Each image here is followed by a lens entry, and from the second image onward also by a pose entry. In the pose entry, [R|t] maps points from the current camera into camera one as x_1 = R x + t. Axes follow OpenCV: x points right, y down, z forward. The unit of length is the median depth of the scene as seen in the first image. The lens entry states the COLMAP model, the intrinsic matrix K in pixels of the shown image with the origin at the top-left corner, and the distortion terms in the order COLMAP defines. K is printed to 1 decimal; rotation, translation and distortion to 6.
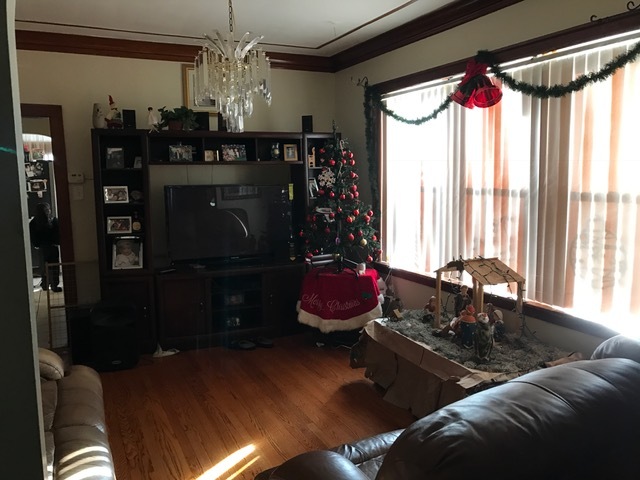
lens RADIAL K [[526.4, 0, 320.9], [0, 526.4, 241.6], [0, 0, 1]] dist [0.037704, -0.025877]
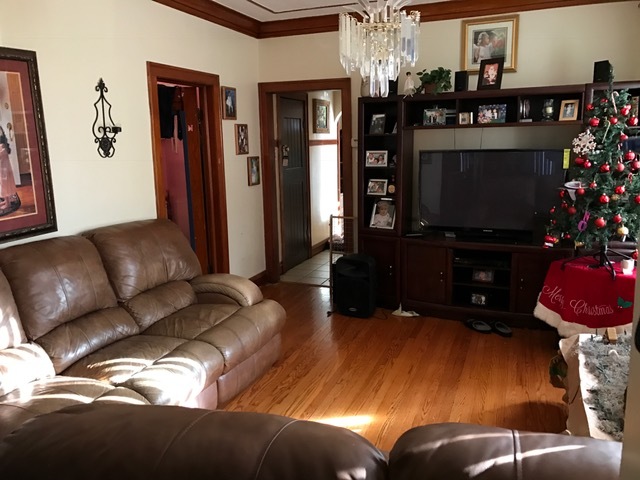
lens RADIAL K [[526.4, 0, 320.7], [0, 526.4, 236.7], [0, 0, 1]] dist [0.037704, -0.025877]
pose [[0.679483, 0.132987, -0.721538, 0.322002], [-0.084446, 0.991075, 0.103142, -0.031028], [0.728816, -0.009152, 0.684649, 0.176335]]
